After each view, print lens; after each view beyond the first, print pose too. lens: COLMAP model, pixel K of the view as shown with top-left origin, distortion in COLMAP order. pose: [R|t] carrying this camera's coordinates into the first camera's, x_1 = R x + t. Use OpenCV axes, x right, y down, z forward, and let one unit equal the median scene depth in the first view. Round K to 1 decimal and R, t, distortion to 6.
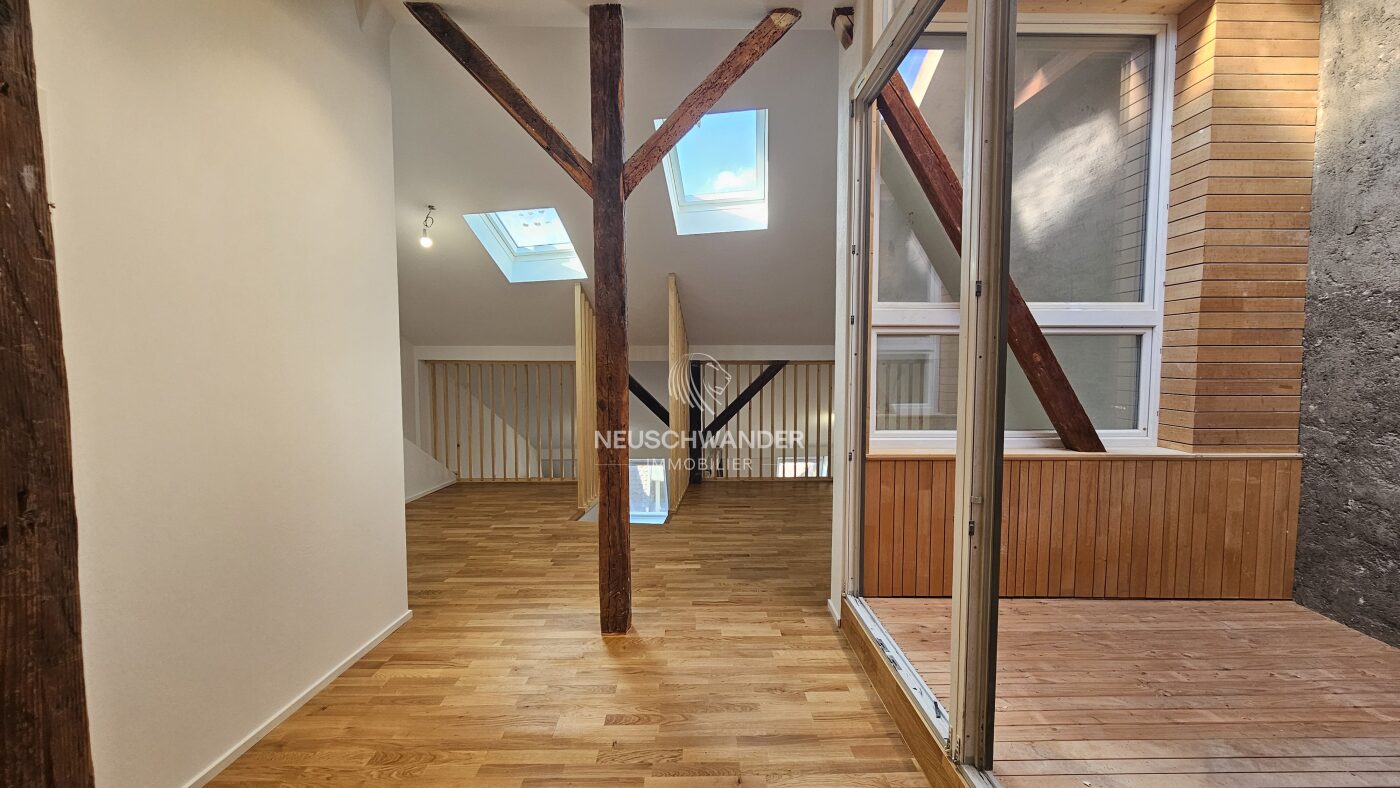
lens RADIAL K [[575.6, 0, 700.2], [0, 575.6, 398.4], [0, 0, 1]] dist [-0.006877, 0.002836]
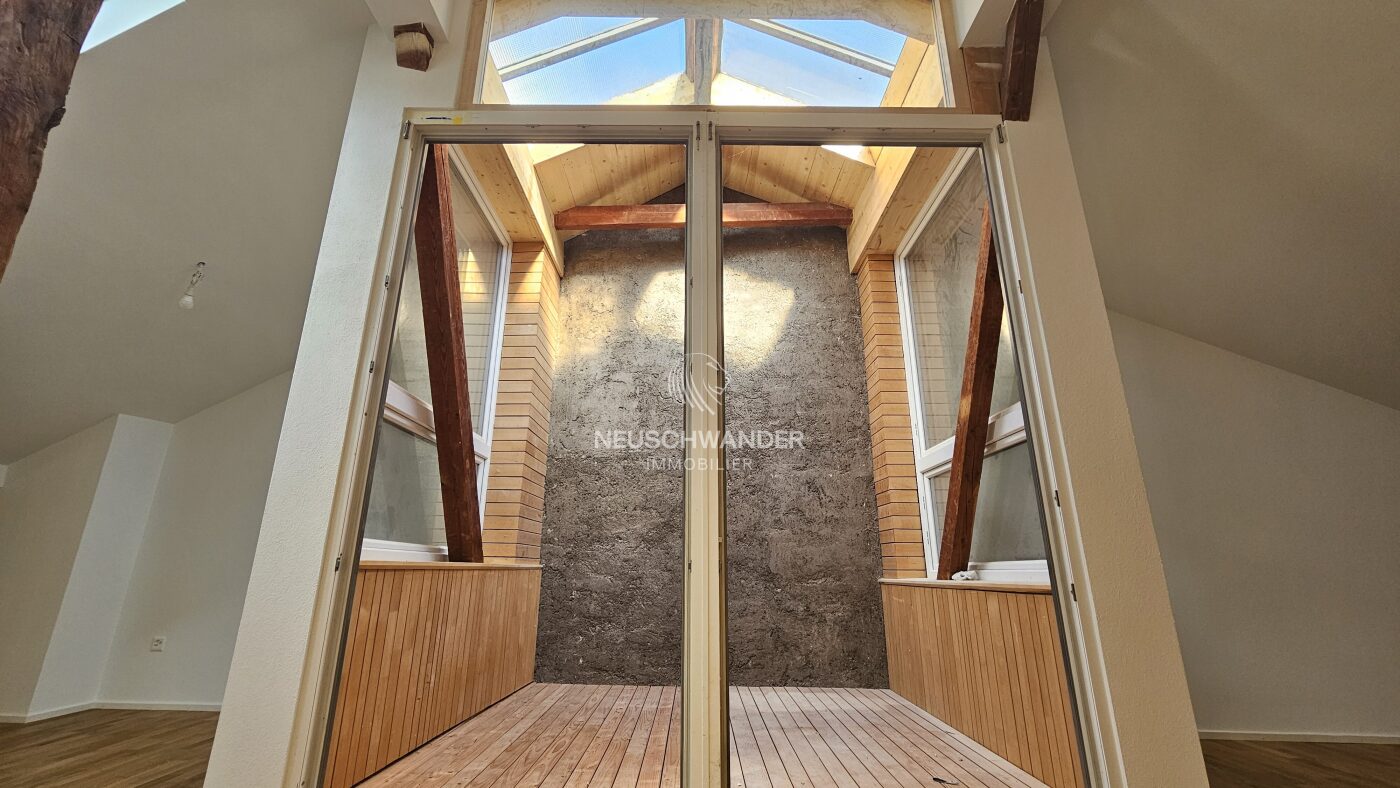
lens RADIAL K [[575.6, 0, 700.9], [0, 575.6, 400.5], [0, 0, 1]] dist [-0.006877, 0.002836]
pose [[0.011481, 0.285643, 0.958267, -0.406491], [0.062700, 0.956239, -0.285789, 0.135067], [-0.997966, 0.063365, -0.006931, 0.581360]]
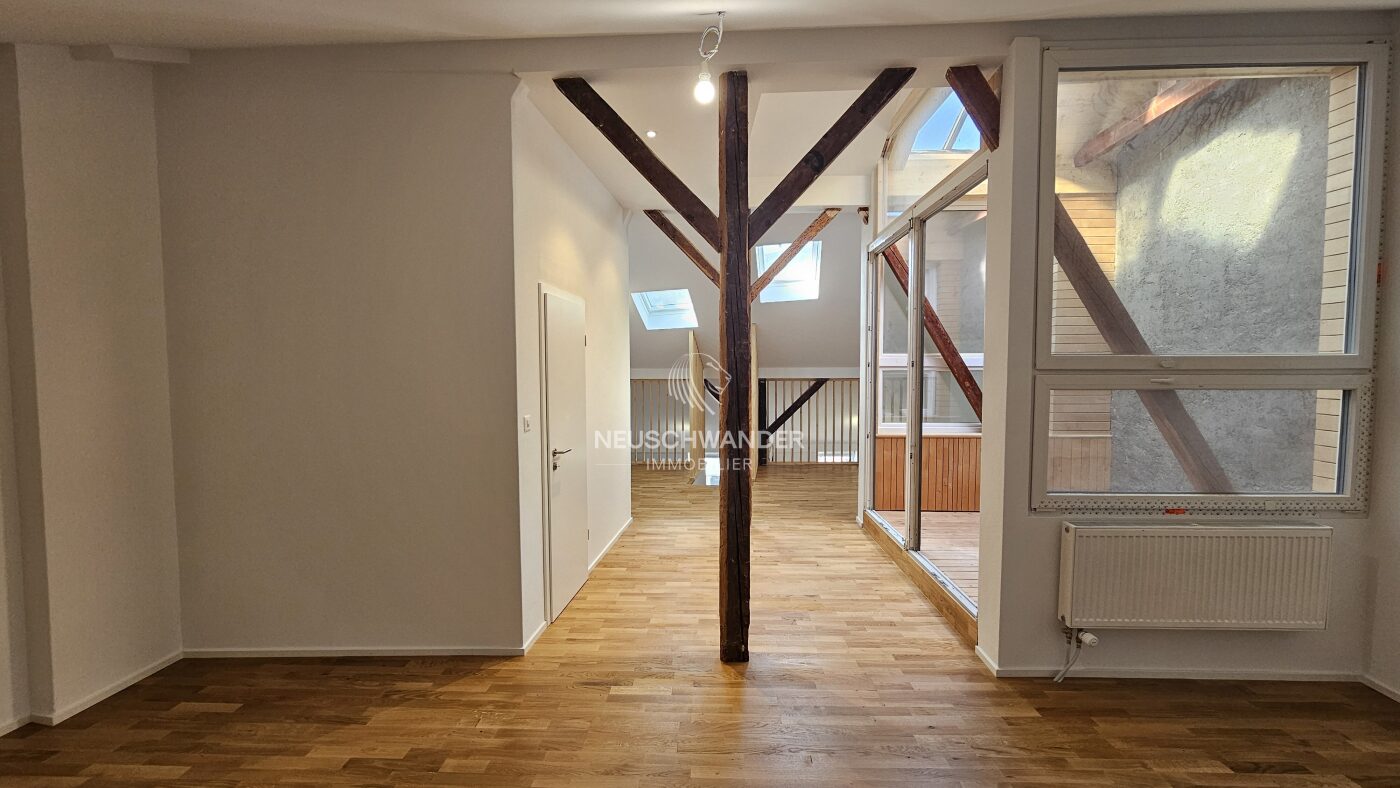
lens RADIAL K [[575.6, 0, 696.7], [0, 575.6, 398.4], [0, 0, 1]] dist [-0.006877, 0.002836]
pose [[0.998340, 0.000475, -0.057589, -0.195322], [-0.001105, 0.999940, -0.010911, -0.001608], [0.057581, 0.010957, 0.998281, -0.936368]]
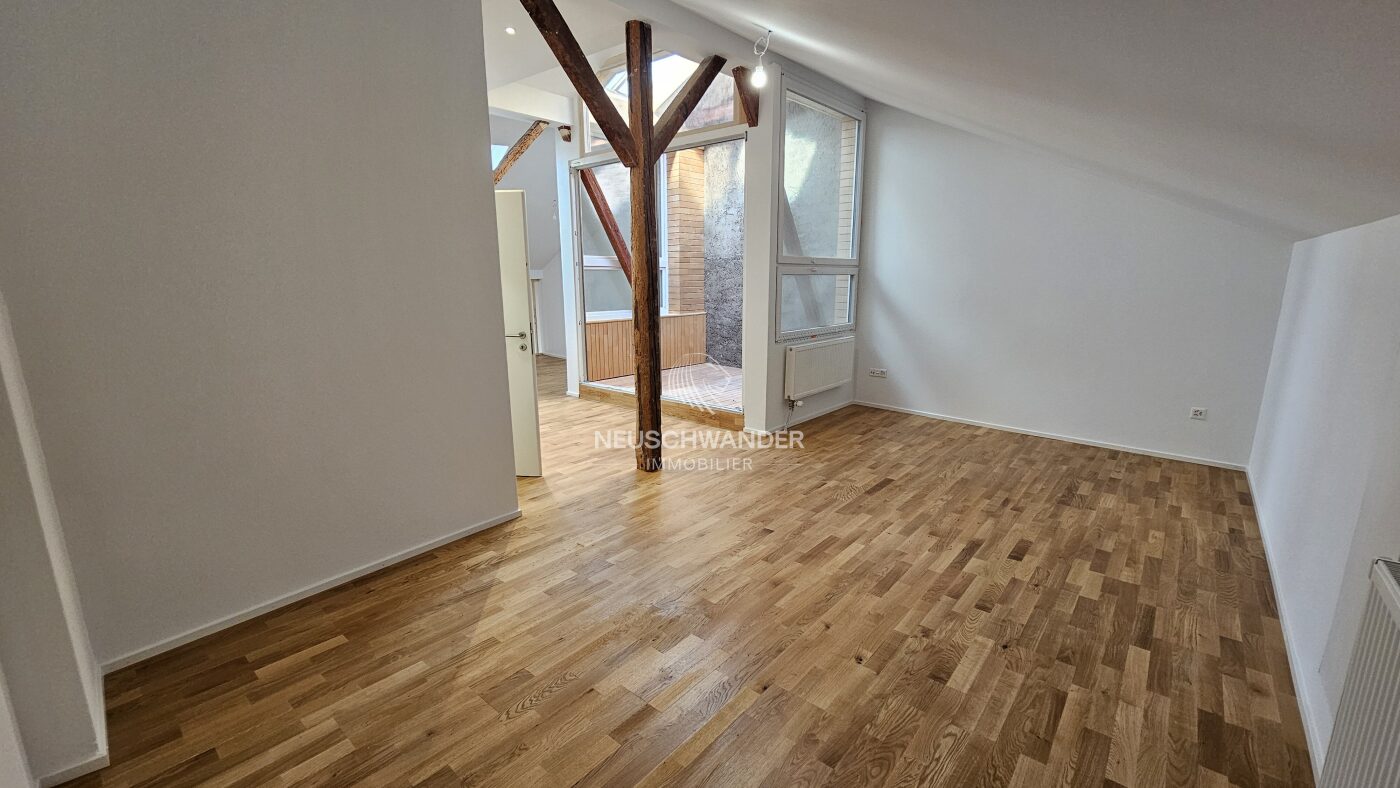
lens RADIAL K [[575.6, 0, 695.8], [0, 575.6, 402.2], [0, 0, 1]] dist [-0.006877, 0.002836]
pose [[0.668302, -0.161999, 0.726036, -1.183810], [0.052311, 0.983818, 0.171366, 0.040225], [-0.742048, -0.076545, 0.665962, -0.947709]]
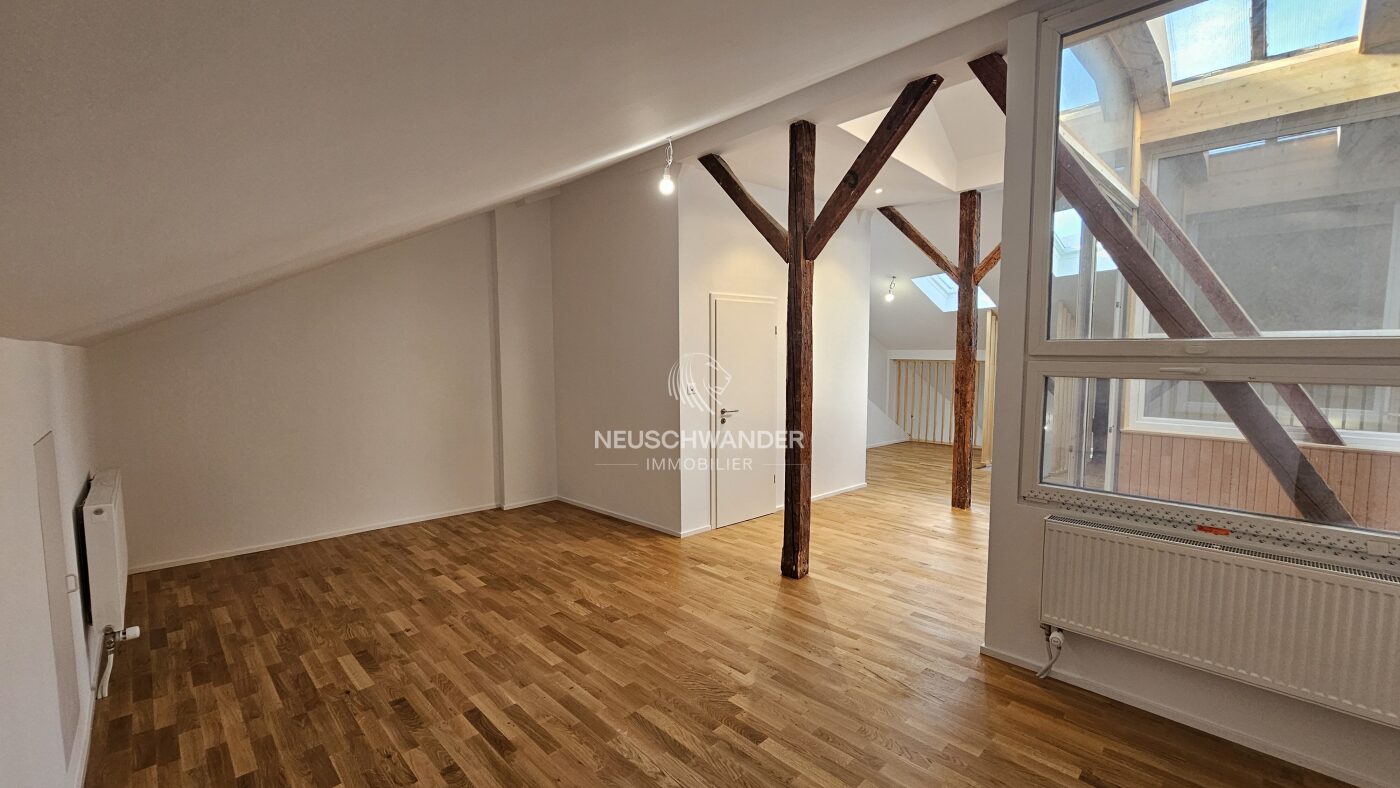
lens RADIAL K [[575.6, 0, 693.8], [0, 575.6, 398.6], [0, 0, 1]] dist [-0.006877, 0.002836]
pose [[0.679692, 0.059747, -0.731061, 0.642293], [-0.042527, 0.998210, 0.042041, -0.006605], [0.732264, 0.002515, 0.681016, -0.985611]]
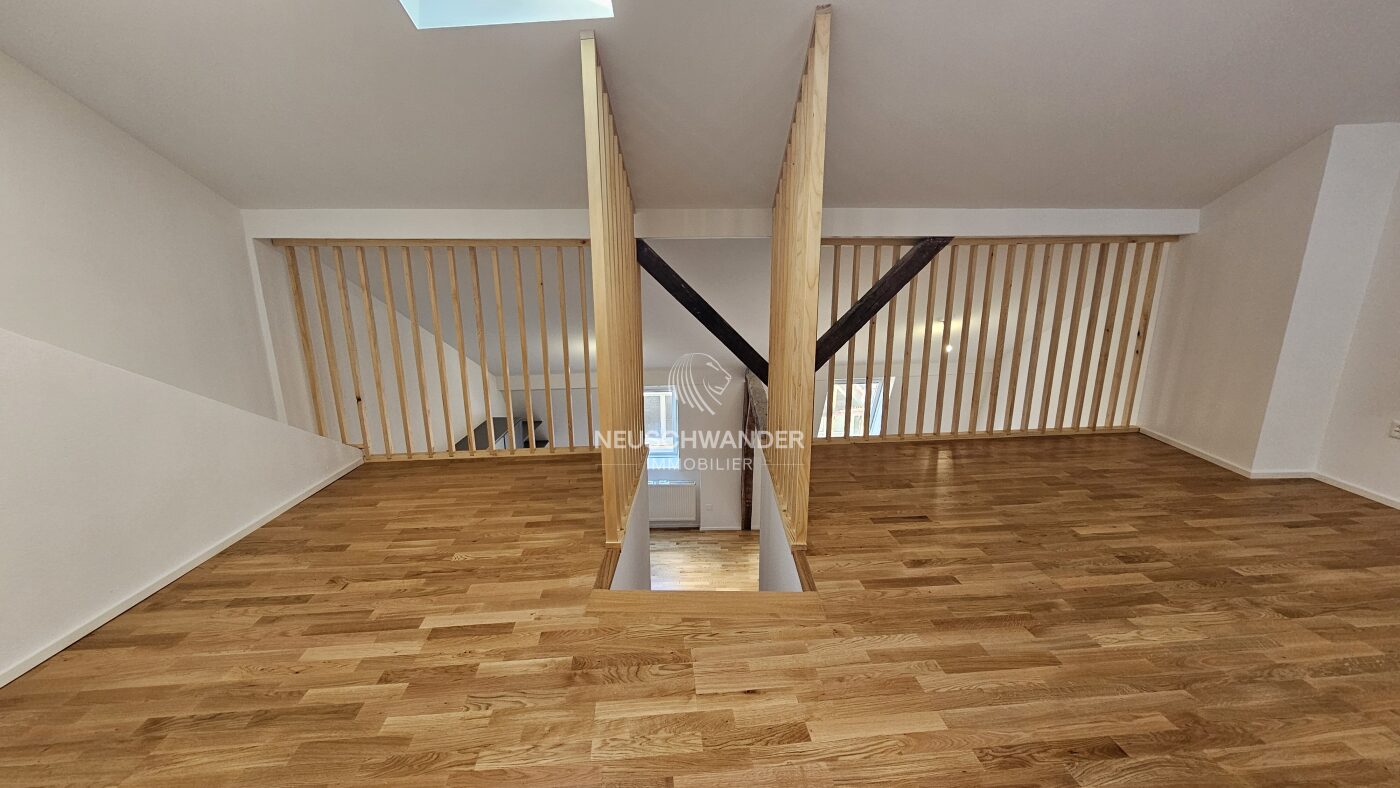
lens RADIAL K [[575.6, 0, 698.6], [0, 575.6, 398.3], [0, 0, 1]] dist [-0.006877, 0.002836]
pose [[0.997114, -0.023779, 0.072105, -0.301339], [0.010206, 0.983050, 0.183055, -0.037072], [-0.075236, -0.181791, 0.980455, 0.971566]]
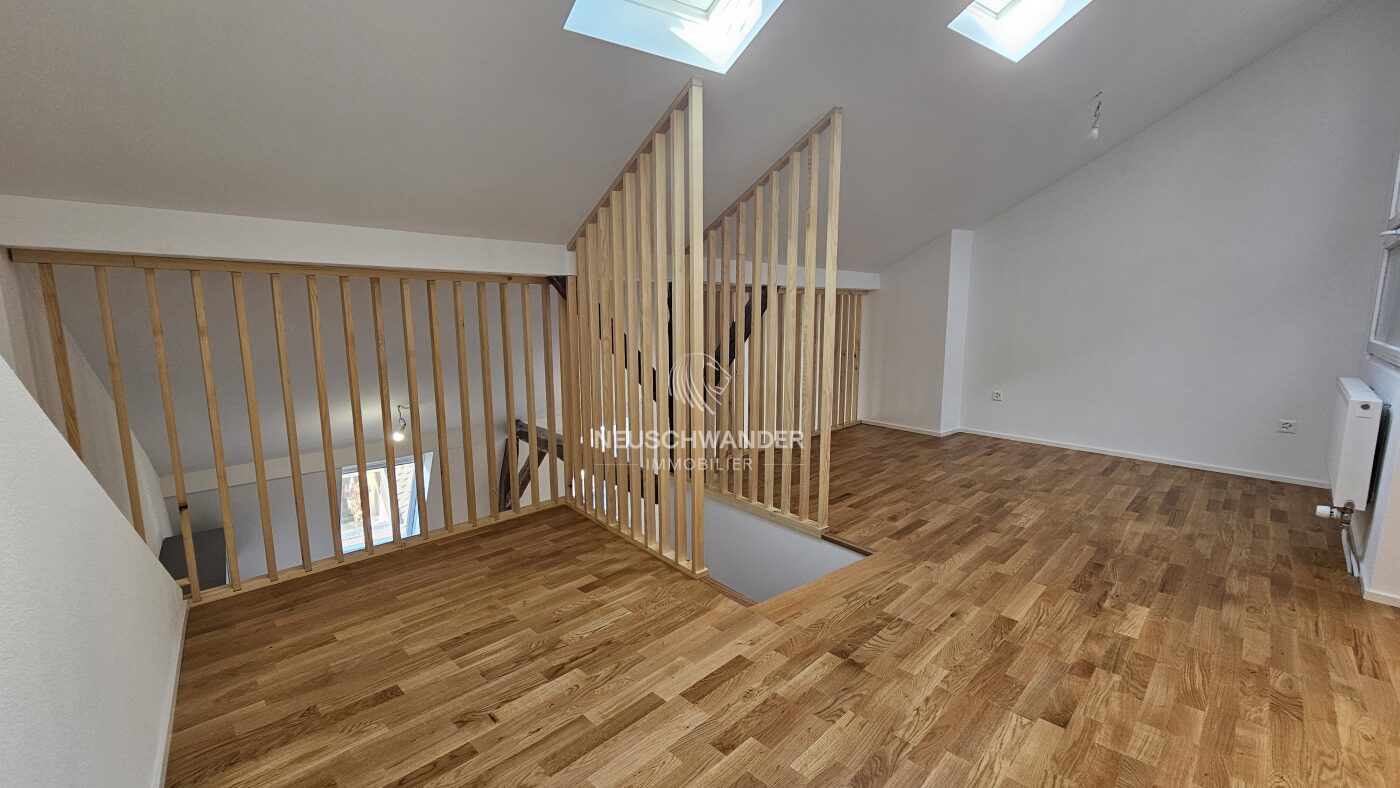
lens RADIAL K [[575.6, 0, 695.7], [0, 575.6, 400.3], [0, 0, 1]] dist [-0.006877, 0.002836]
pose [[0.718457, -0.105948, 0.687455, -0.960500], [0.048008, 0.993528, 0.102946, -0.006206], [-0.693913, -0.040958, 0.718893, 1.199829]]
